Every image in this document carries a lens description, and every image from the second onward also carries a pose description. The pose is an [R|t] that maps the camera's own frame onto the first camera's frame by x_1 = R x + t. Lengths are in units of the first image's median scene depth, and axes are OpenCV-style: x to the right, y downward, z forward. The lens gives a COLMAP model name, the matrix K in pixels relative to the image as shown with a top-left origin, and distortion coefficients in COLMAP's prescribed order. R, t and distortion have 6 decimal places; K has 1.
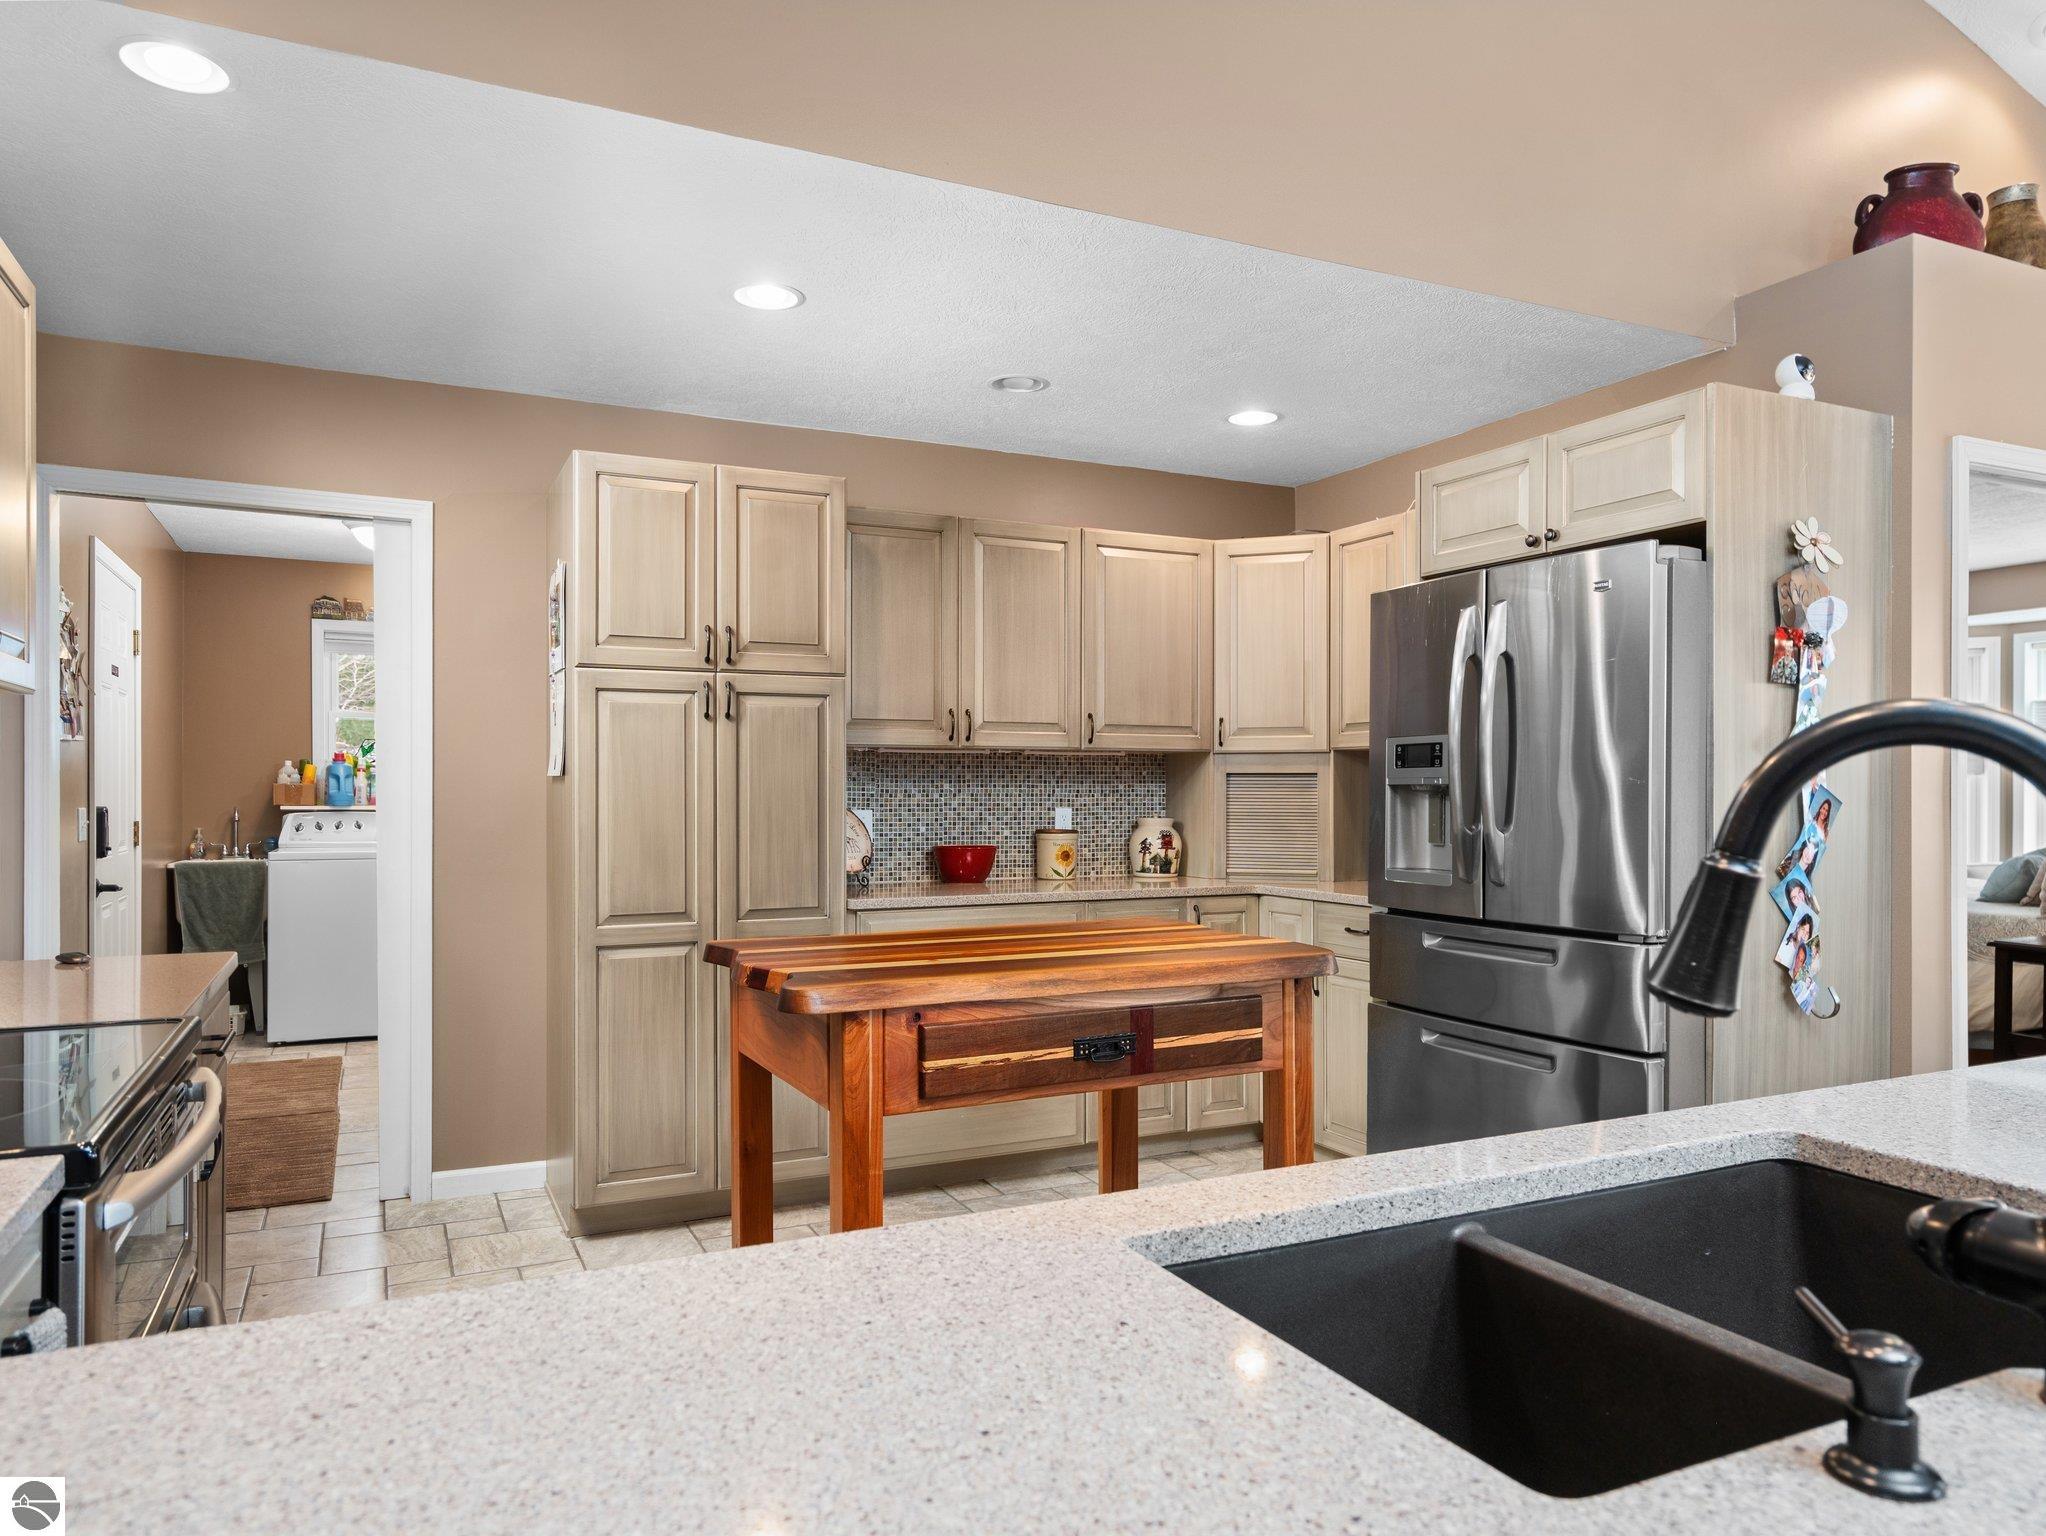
lens RADIAL K [[1340.8, 0, 1006.3], [0, 1340.8, 788.1], [0, 0, 1]] dist [0.001108, 0.002210]
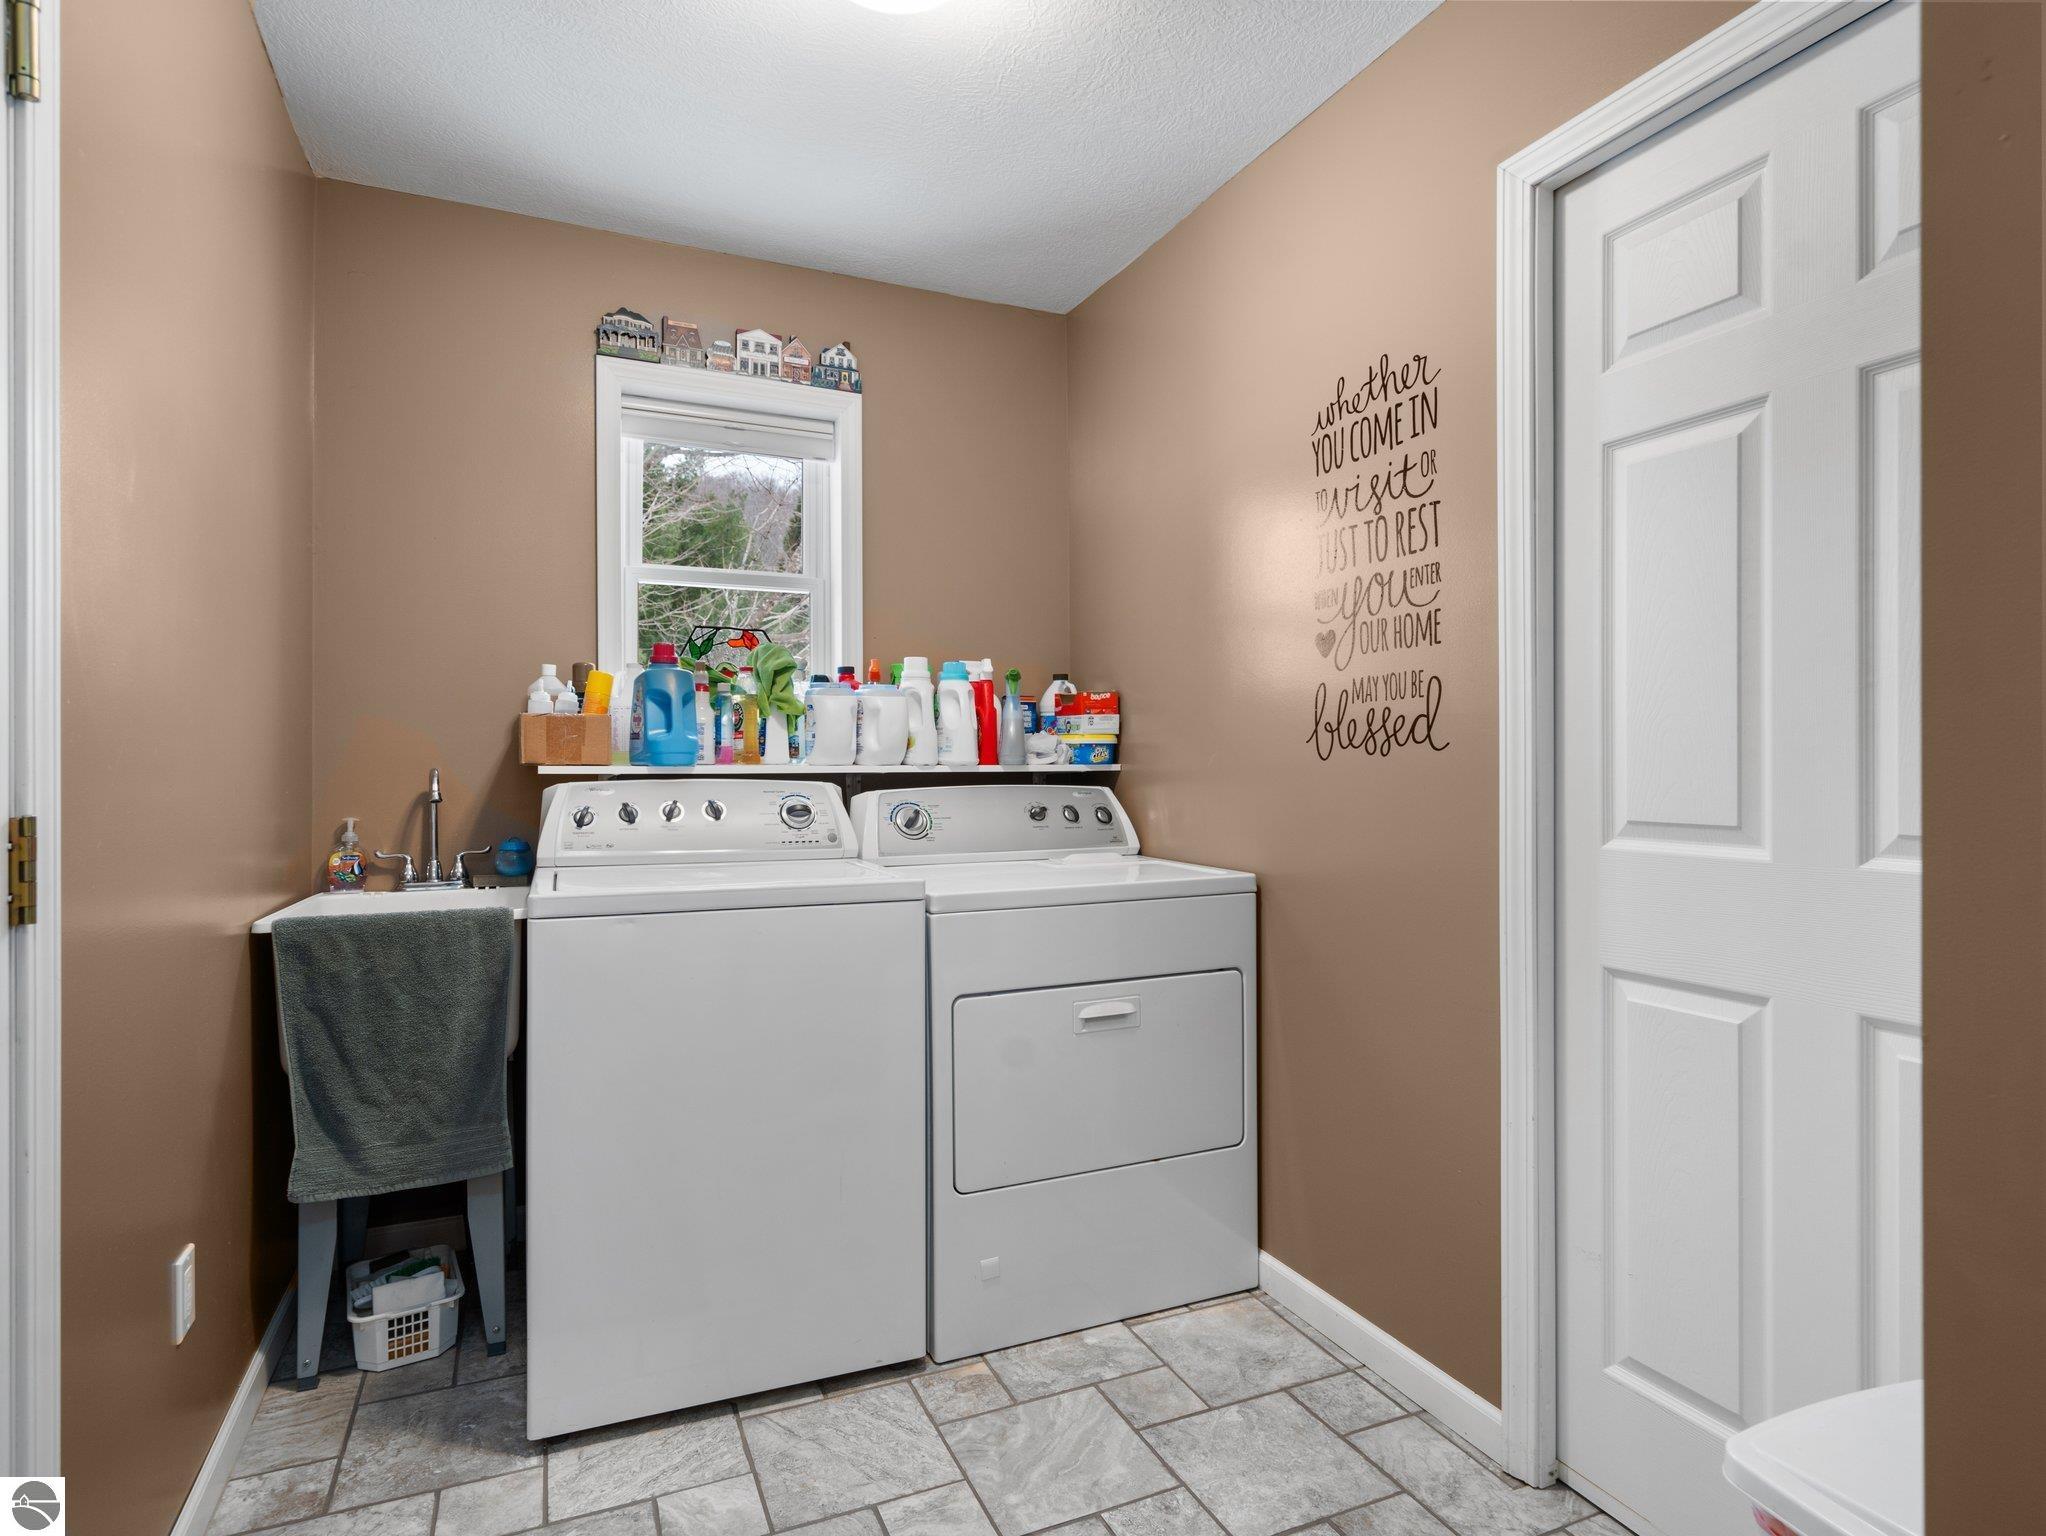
lens RADIAL K [[1083.8, 0, 1025.8], [0, 1083.8, 763.2], [0, 0, 1]] dist [-0.001597, 0.000004]
pose [[0.999868, -0.005751, -0.015225, -0.381326], [0.005757, 0.999983, 0.000320, 0.013114], [0.015223, -0.000408, 0.999884, 0.659754]]
